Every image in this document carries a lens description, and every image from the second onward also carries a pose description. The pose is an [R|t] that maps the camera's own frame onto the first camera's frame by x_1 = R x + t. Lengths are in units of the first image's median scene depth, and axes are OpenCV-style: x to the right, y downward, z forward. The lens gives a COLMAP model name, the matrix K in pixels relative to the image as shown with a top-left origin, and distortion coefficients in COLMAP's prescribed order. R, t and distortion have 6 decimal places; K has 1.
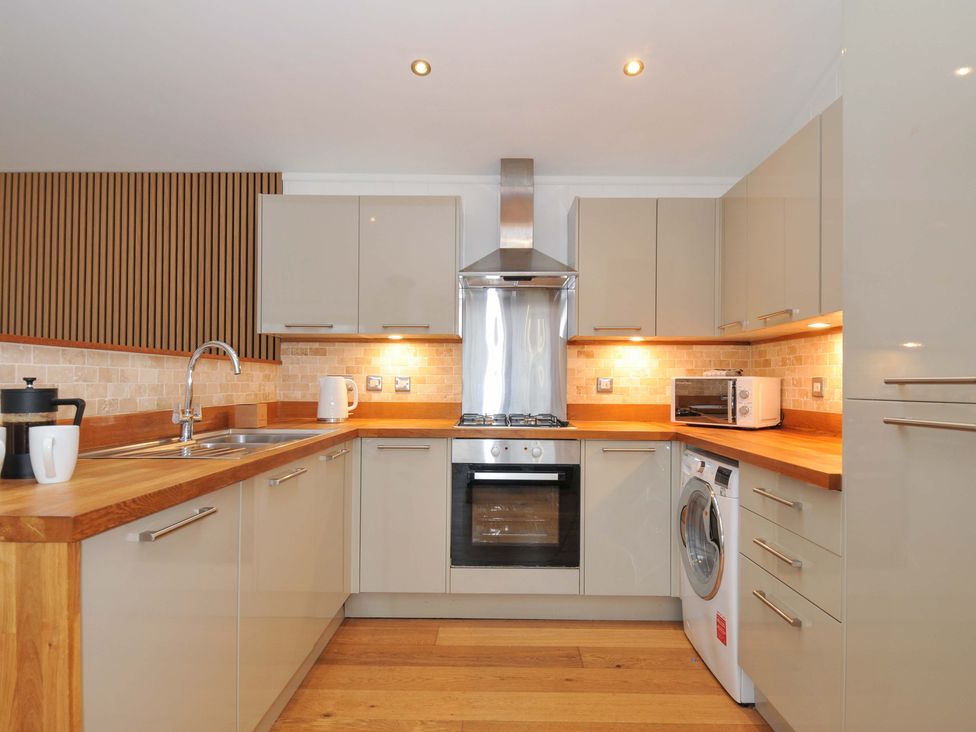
lens RADIAL K [[554.5, 0, 493.4], [0, 554.5, 377.9], [0, 0, 1]] dist [0.000849, -0.000304]
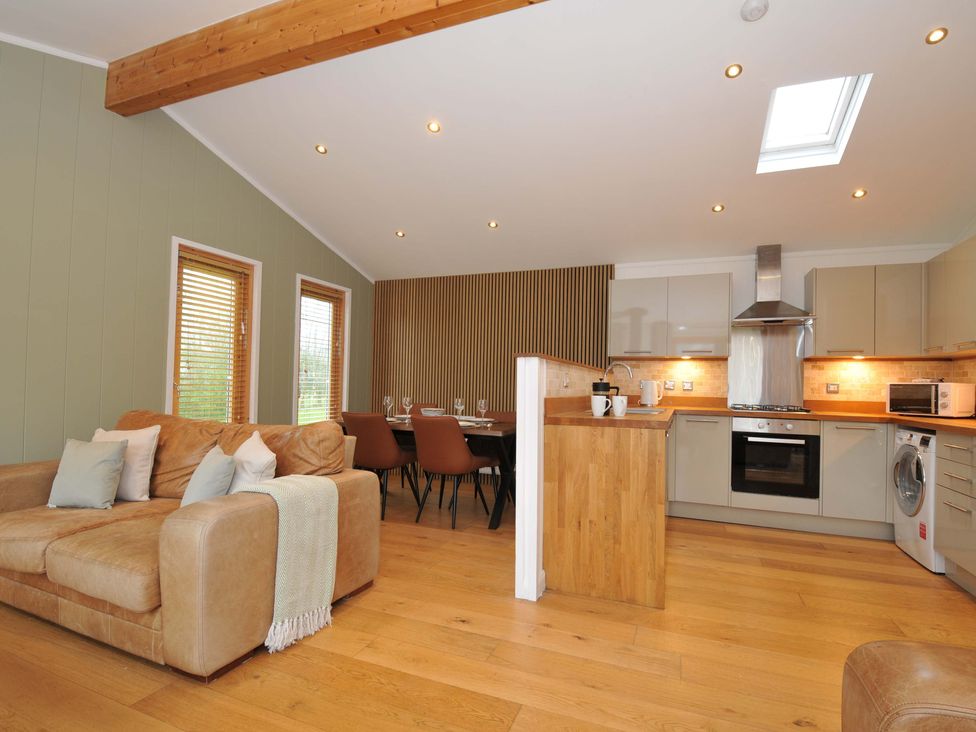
lens RADIAL K [[477.4, 0, 492.5], [0, 477.4, 377.7], [0, 0, 1]] dist [0.006878, -0.021381]
pose [[0.933408, 0.006434, -0.358759, -0.225604], [-0.011694, 0.999854, -0.012495, 0.013788], [0.358626, 0.015858, 0.933347, -0.614793]]
